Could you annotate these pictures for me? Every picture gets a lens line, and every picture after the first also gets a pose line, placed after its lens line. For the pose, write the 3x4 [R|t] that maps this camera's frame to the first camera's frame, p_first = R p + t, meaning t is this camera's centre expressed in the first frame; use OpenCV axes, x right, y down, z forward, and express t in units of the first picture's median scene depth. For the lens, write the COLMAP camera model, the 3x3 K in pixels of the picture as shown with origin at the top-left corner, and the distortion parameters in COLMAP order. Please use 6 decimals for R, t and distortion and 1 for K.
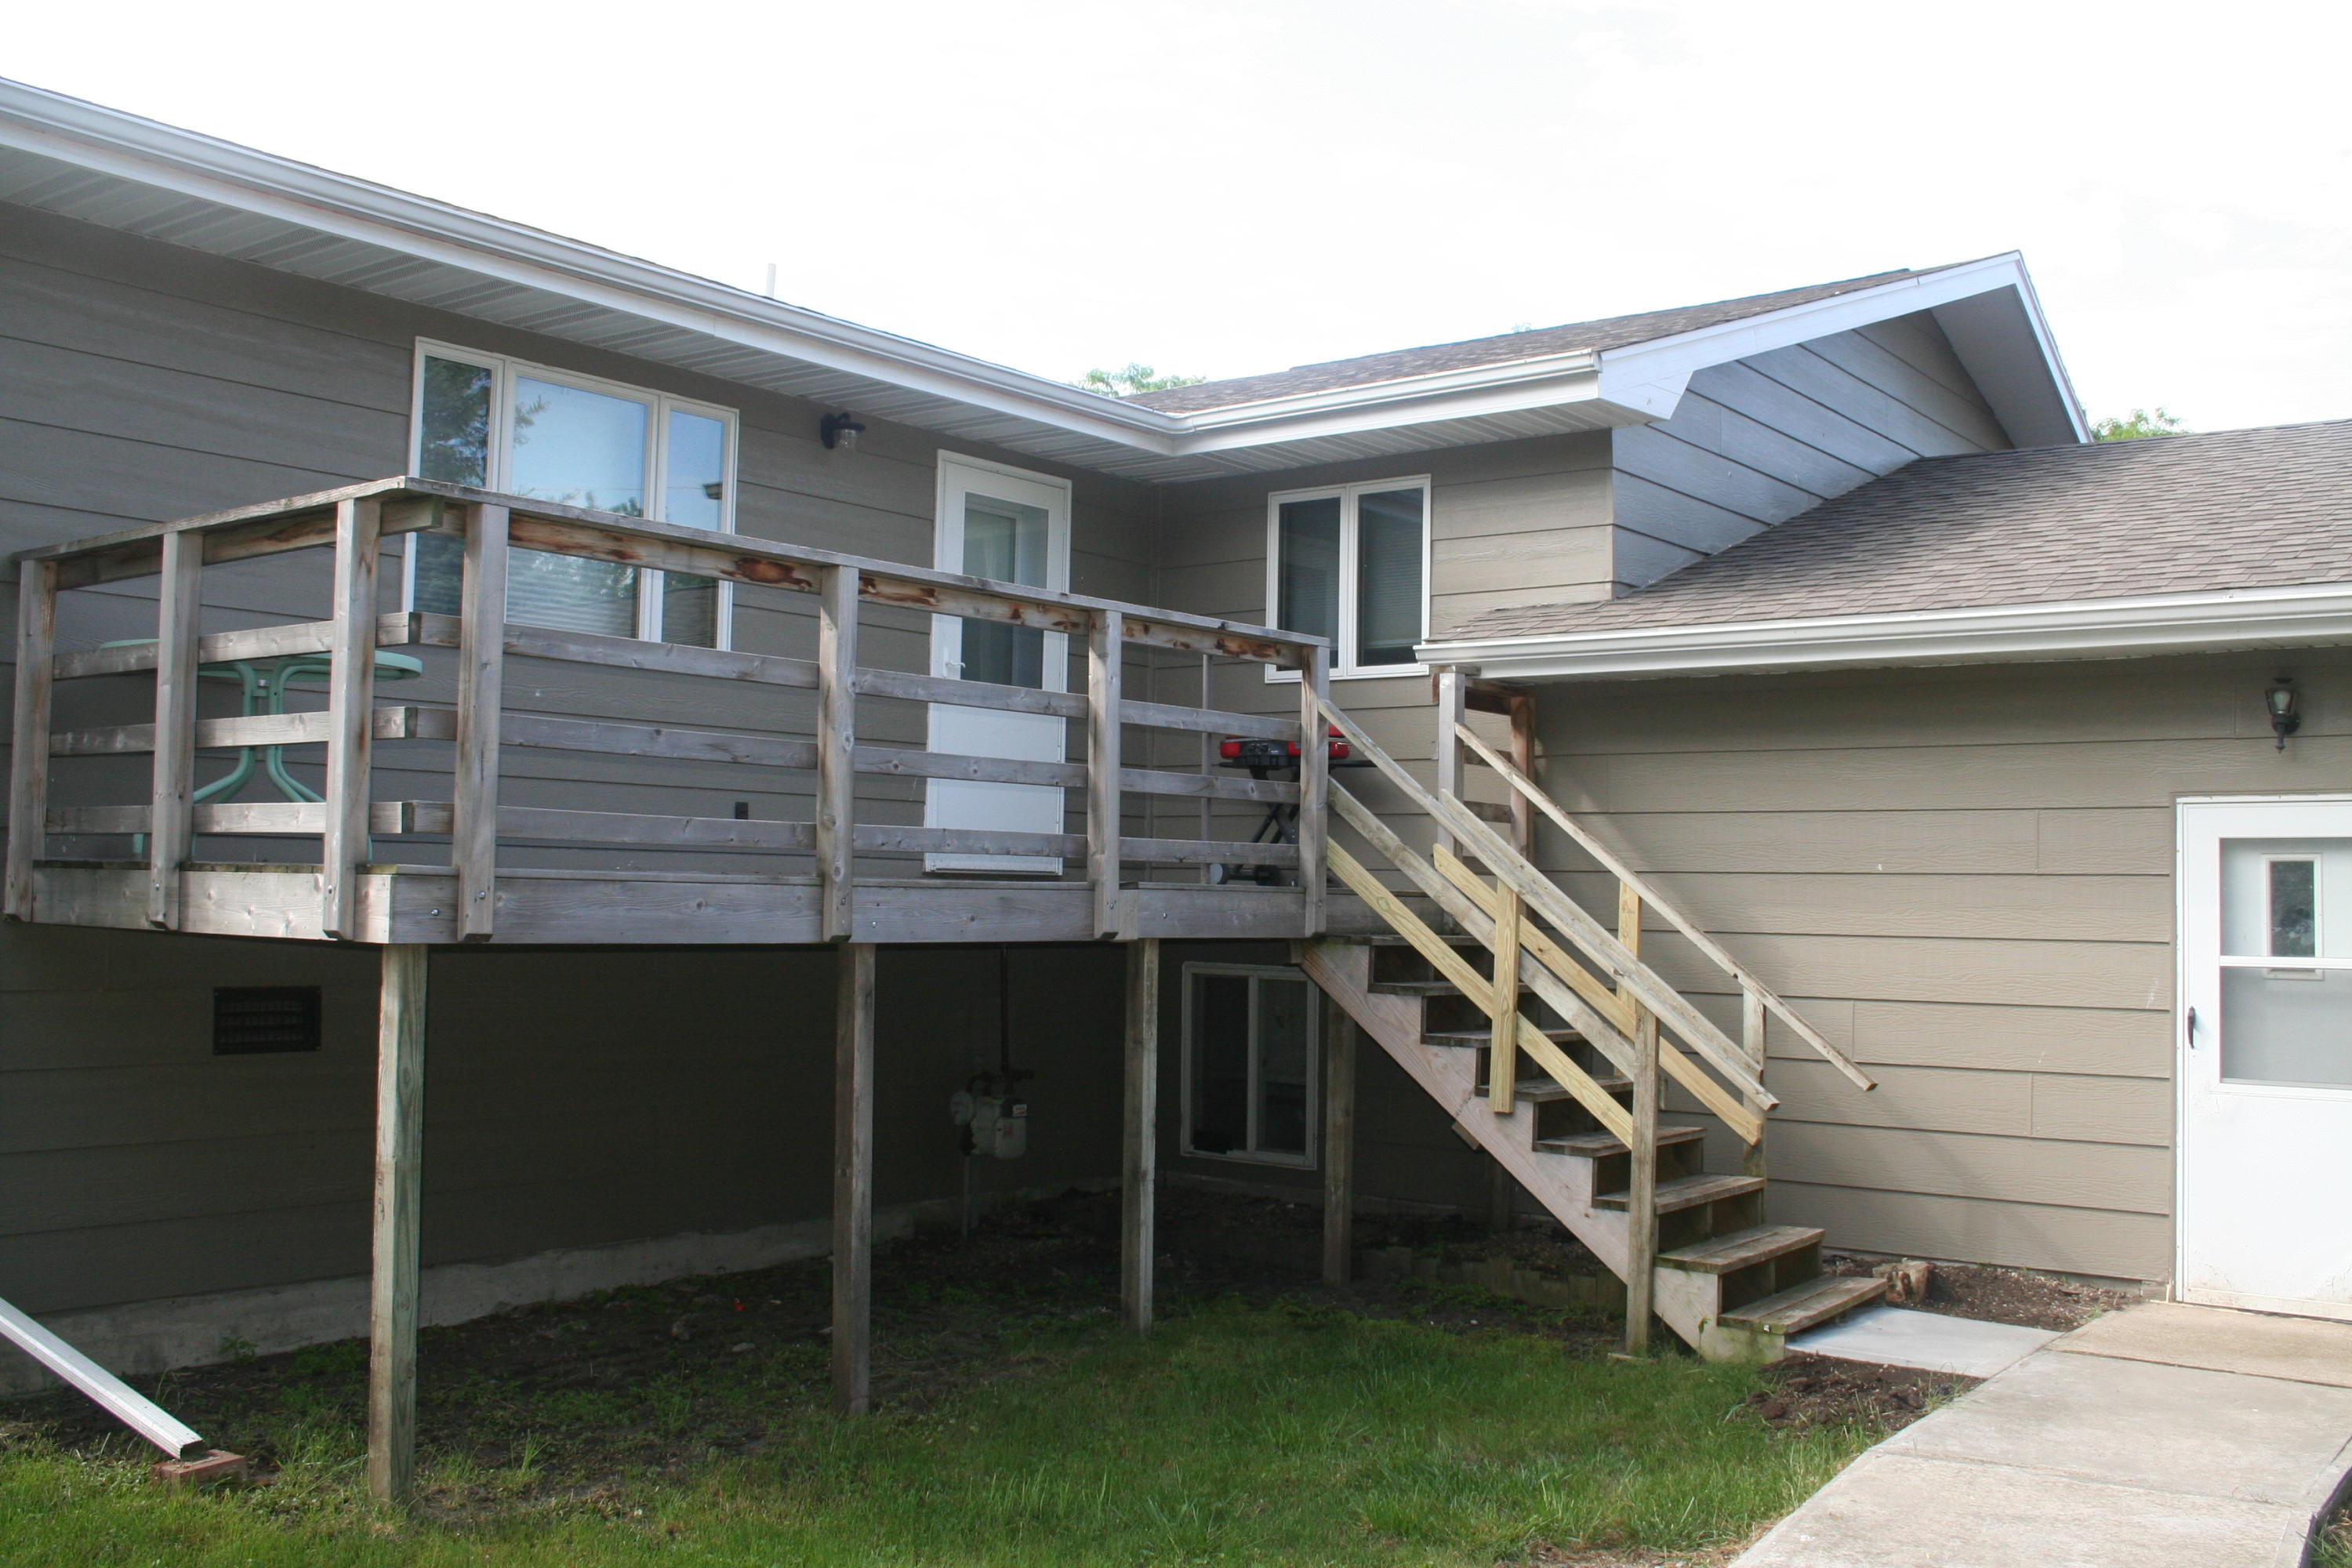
lens RADIAL K [[2168.3, 0, 1194.3], [0, 2168.3, 778.1], [0, 0, 1]] dist [-0.151413, 0.141507]
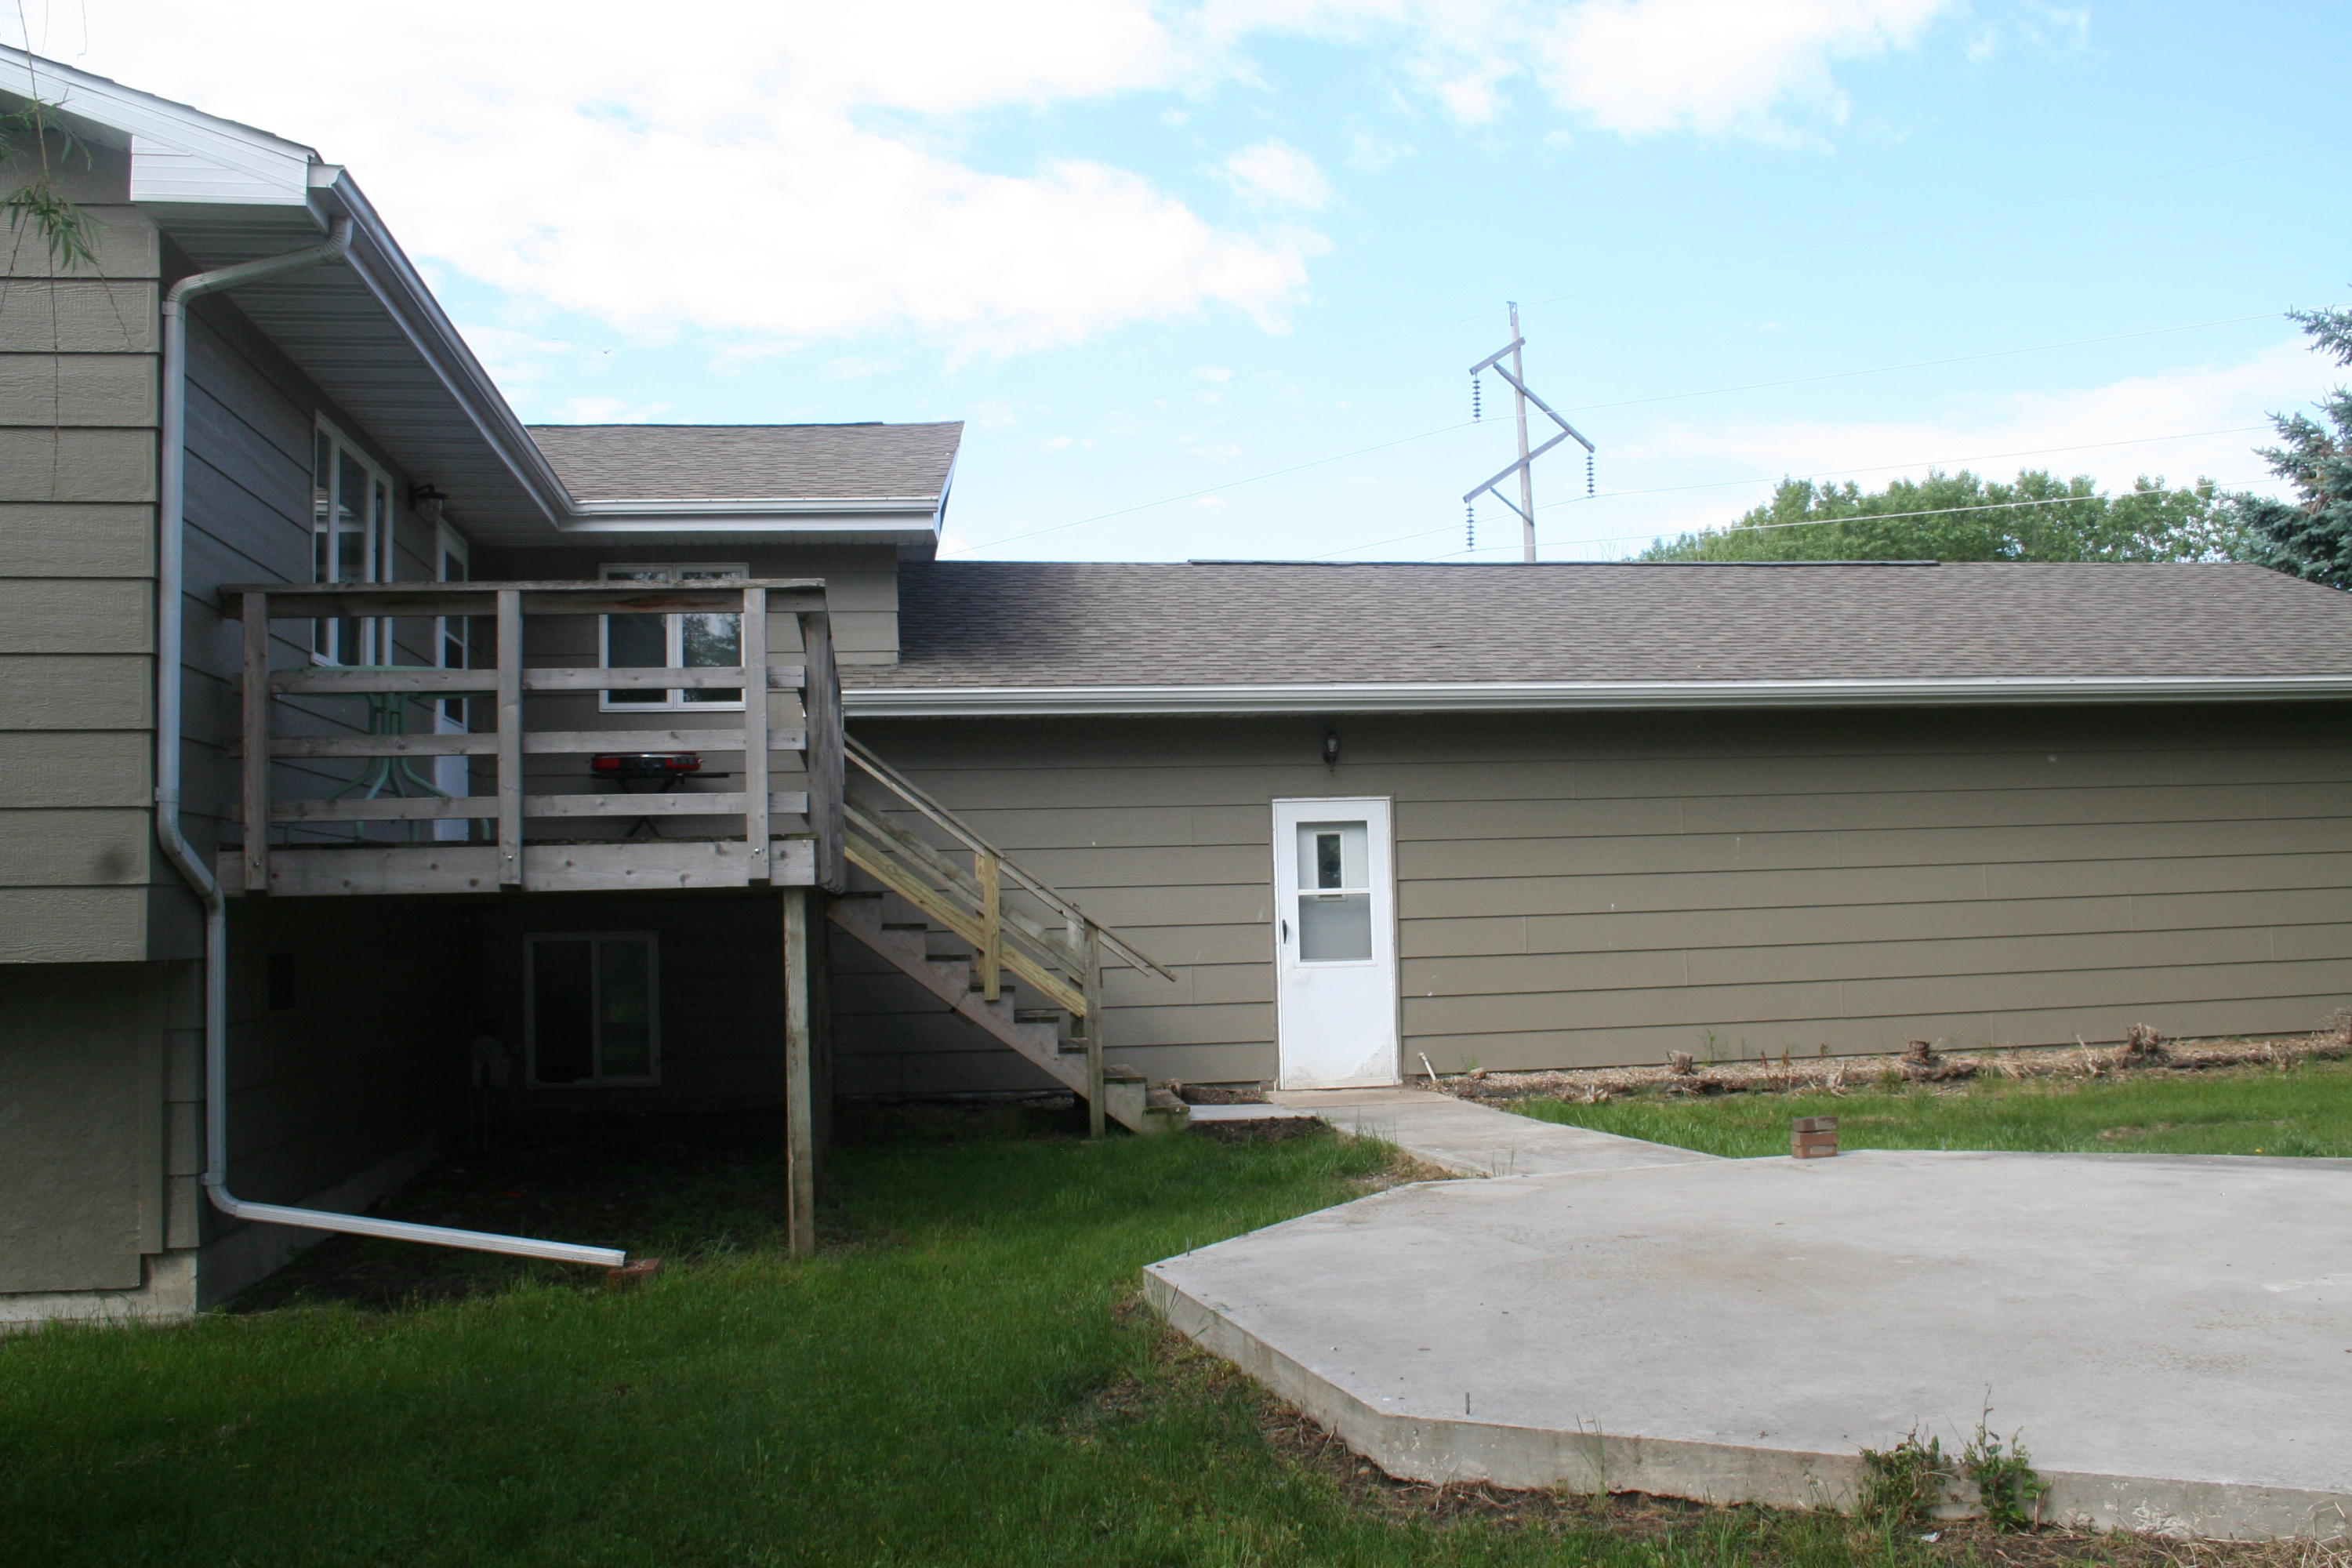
lens RADIAL K [[2168.3, 0, 1194.3], [0, 2168.3, 778.1], [0, 0, 1]] dist [-0.151413, 0.141507]
pose [[0.684512, 0.008743, 0.728949, -0.885787], [-0.001889, 0.999946, -0.010220, 0.010565], [-0.728999, 0.005619, 0.684491, -0.169380]]
